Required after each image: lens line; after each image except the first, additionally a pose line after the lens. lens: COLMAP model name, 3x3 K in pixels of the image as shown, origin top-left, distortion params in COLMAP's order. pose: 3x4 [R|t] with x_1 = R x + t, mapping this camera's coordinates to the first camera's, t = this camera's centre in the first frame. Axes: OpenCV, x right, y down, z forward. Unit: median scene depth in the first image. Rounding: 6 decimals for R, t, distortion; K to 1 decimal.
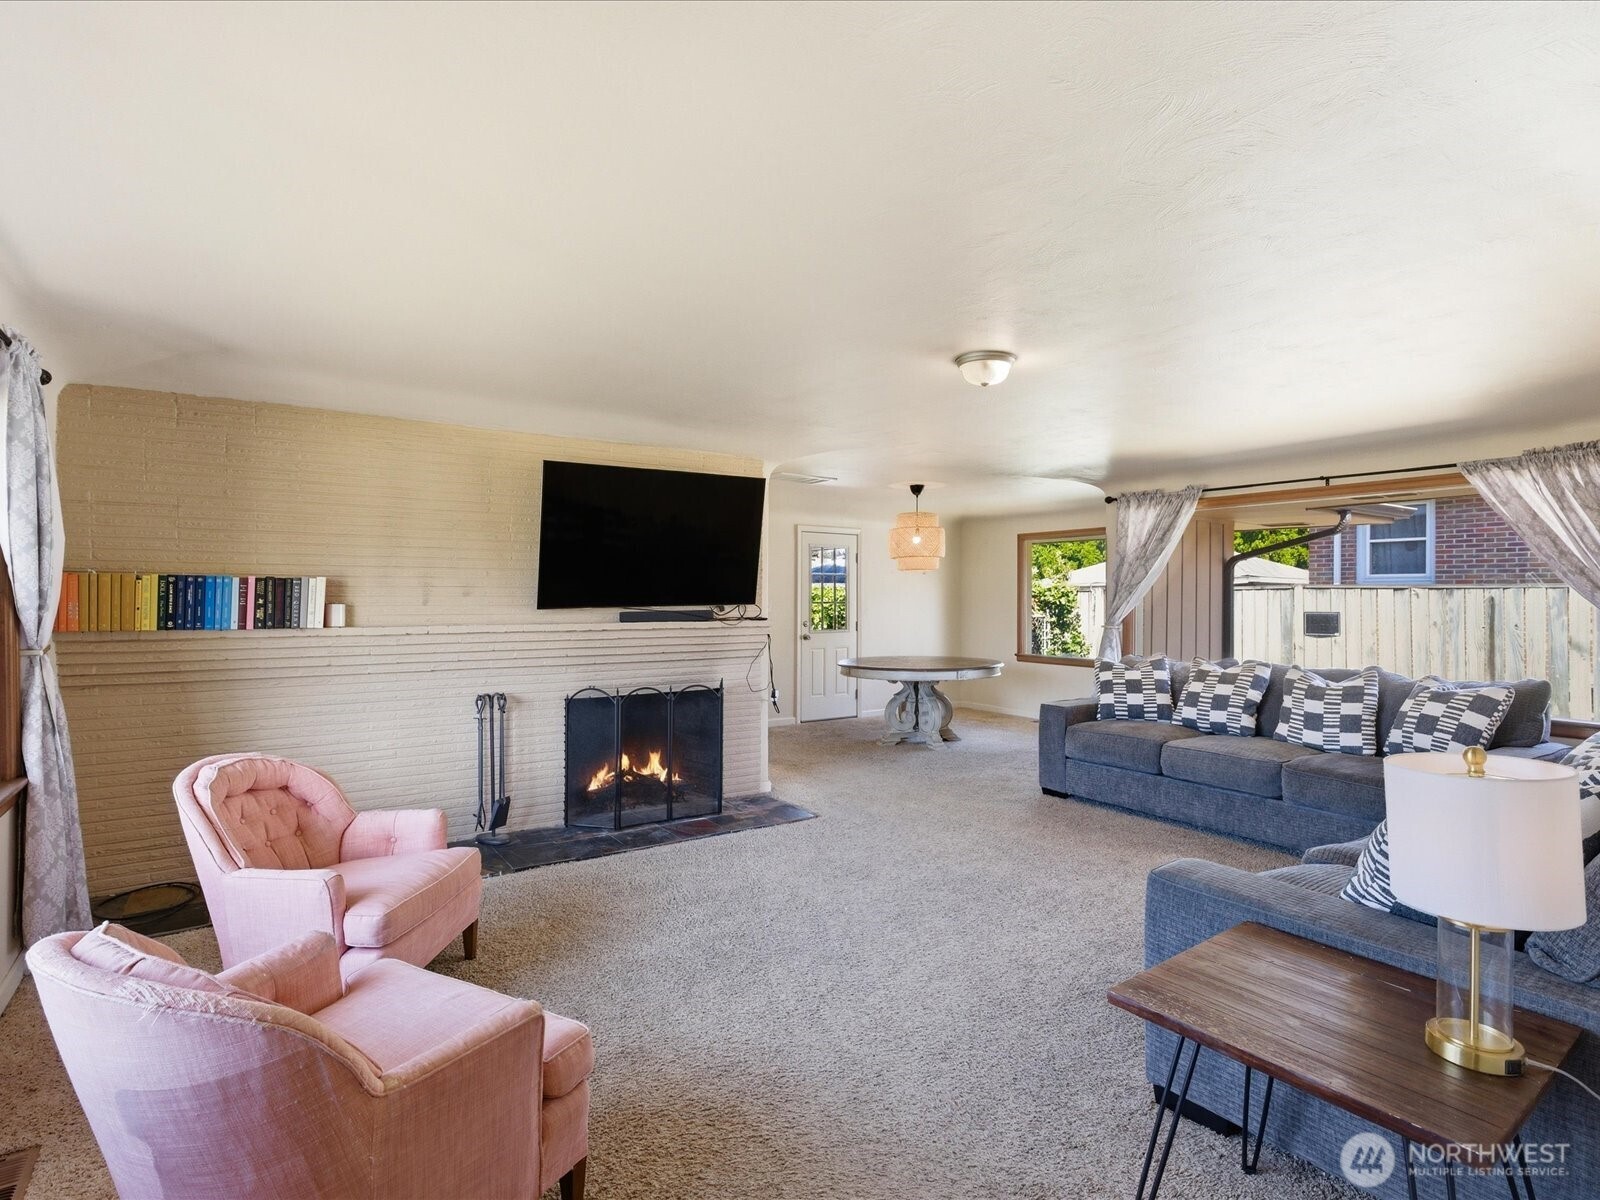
lens RADIAL K [[811.0, 0, 800.9], [0, 811.0, 602.7], [0, 0, 1]] dist [0.000422, 0.000215]
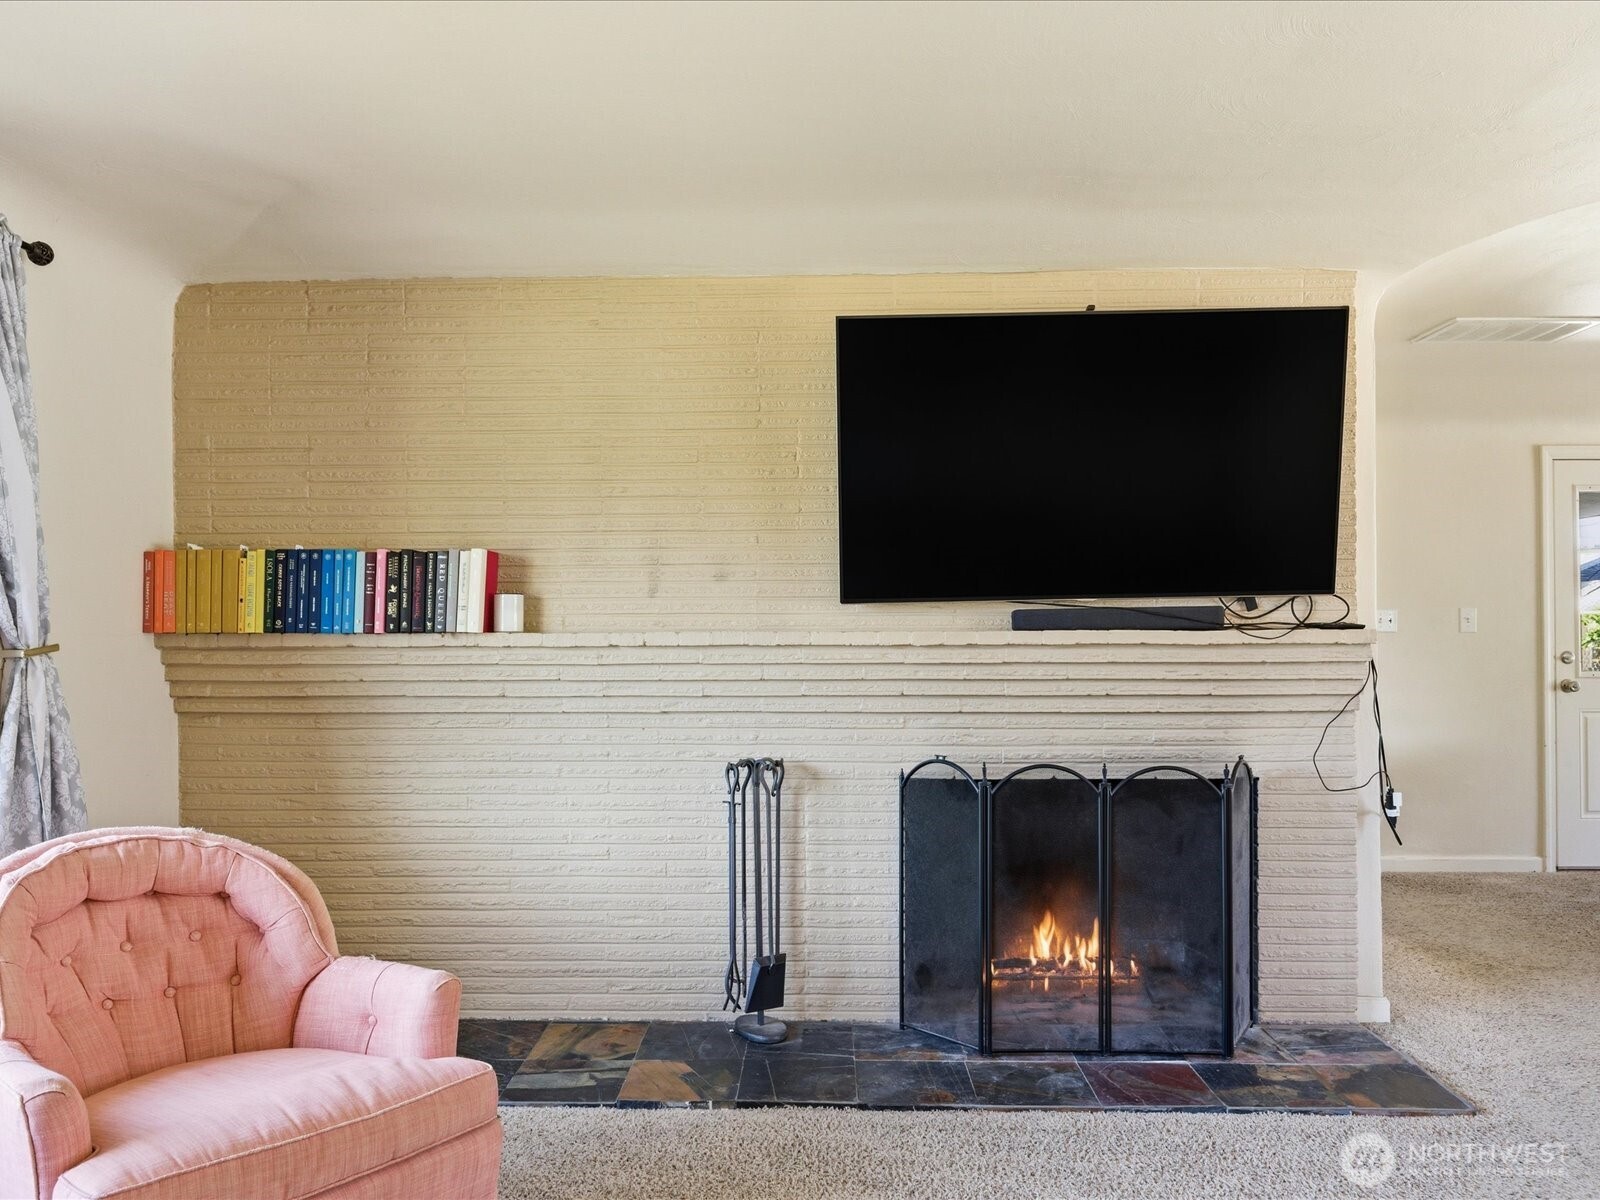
lens RADIAL K [[1215.0, 0, 799.1], [0, 1215.0, 624.4], [0, 0, 1]] dist [0.005859, -0.003690]
pose [[0.808947, -0.012505, -0.587748, 0.123033], [0.002739, 0.999843, -0.017503, 0.037205], [0.587875, 0.012549, 0.808855, 0.364888]]
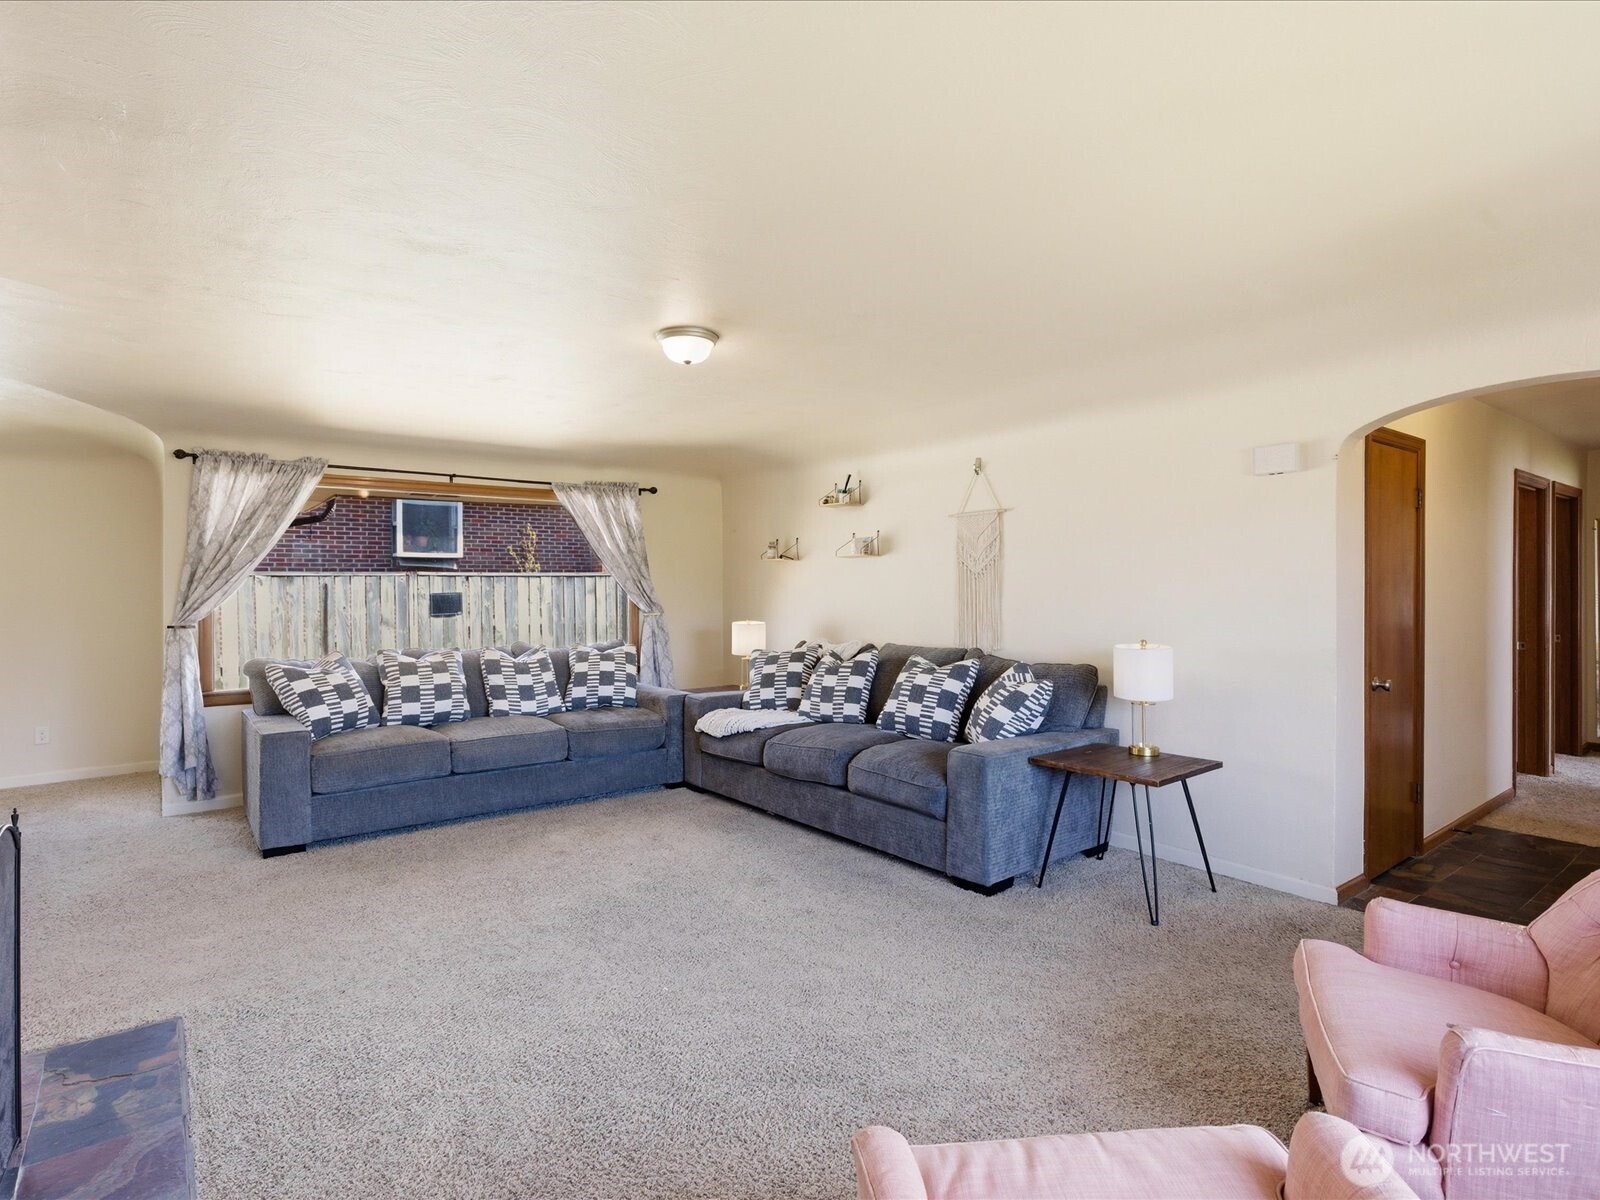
lens RADIAL K [[810.5, 0, 794.1], [0, 810.5, 596.0], [0, 0, 1]] dist [-0.000363, -0.000132]
pose [[-0.046382, -0.020346, 0.998717, -0.577922], [0.012088, 0.999708, 0.020928, -0.010562], [-0.998851, 0.013044, -0.046122, 0.731593]]
